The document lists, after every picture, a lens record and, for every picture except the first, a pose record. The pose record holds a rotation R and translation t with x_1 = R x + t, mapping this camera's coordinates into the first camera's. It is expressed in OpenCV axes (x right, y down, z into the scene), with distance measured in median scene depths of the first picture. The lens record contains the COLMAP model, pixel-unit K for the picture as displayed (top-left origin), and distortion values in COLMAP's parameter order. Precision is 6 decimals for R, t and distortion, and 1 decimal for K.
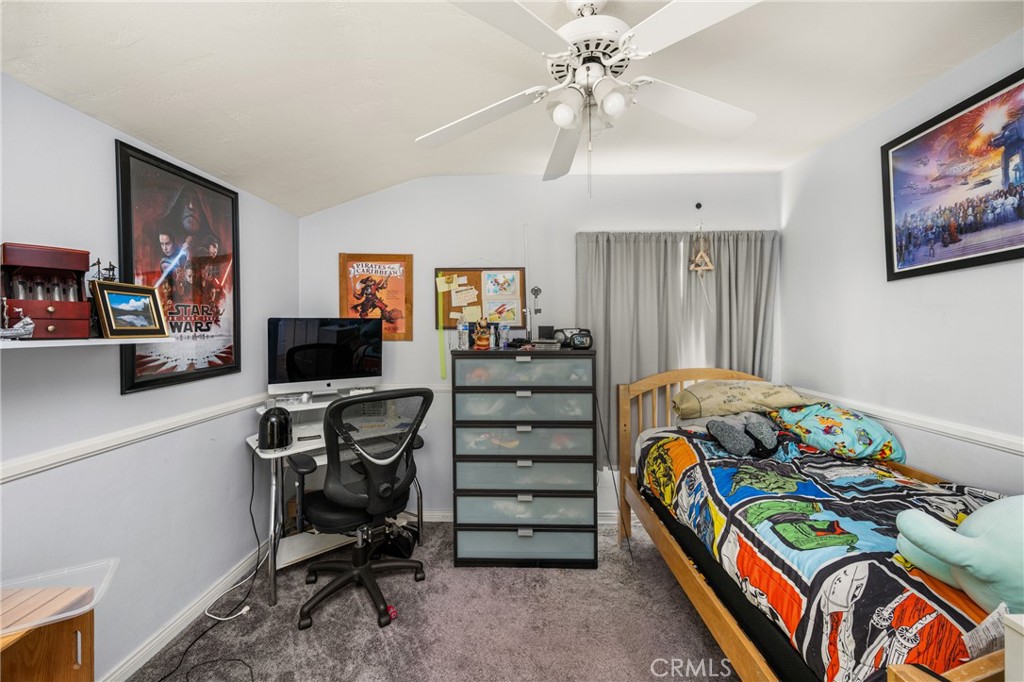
lens RADIAL K [[415.9, 0, 507.8], [0, 415.9, 336.7], [0, 0, 1]] dist [0.001245, 0.000038]
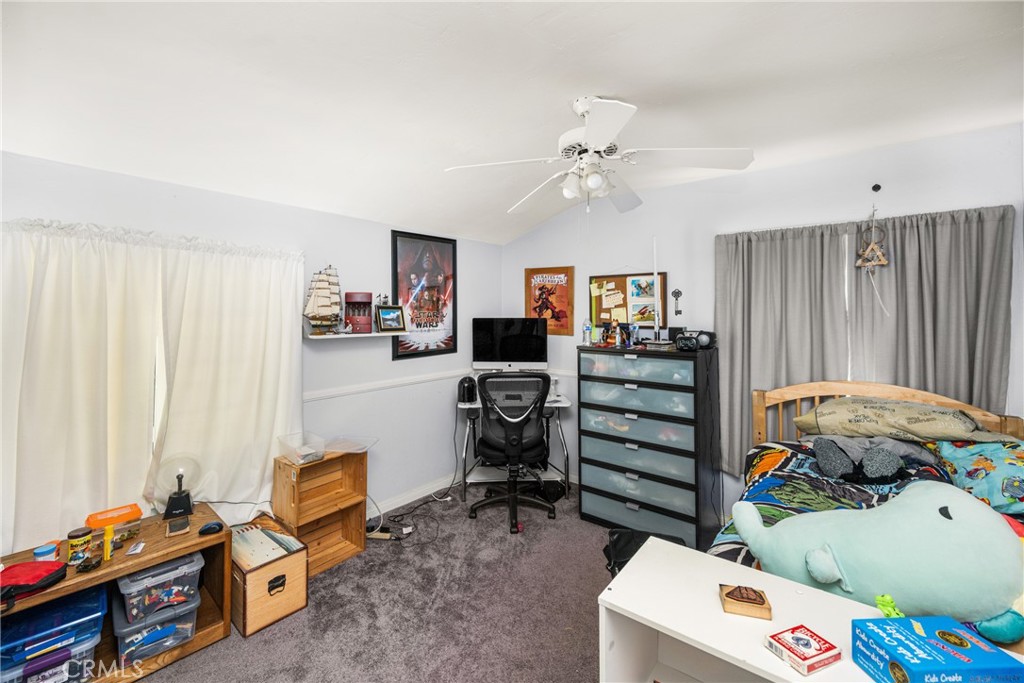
lens RADIAL K [[427.3, 0, 486.1], [0, 427.3, 320.3], [0, 0, 1]] dist [-0.000557, -0.000085]
pose [[0.773825, 0.015445, -0.633211, 0.473059], [-0.018473, 0.999828, 0.001812, -0.042615], [0.633130, 0.010295, 0.773977, -0.186881]]
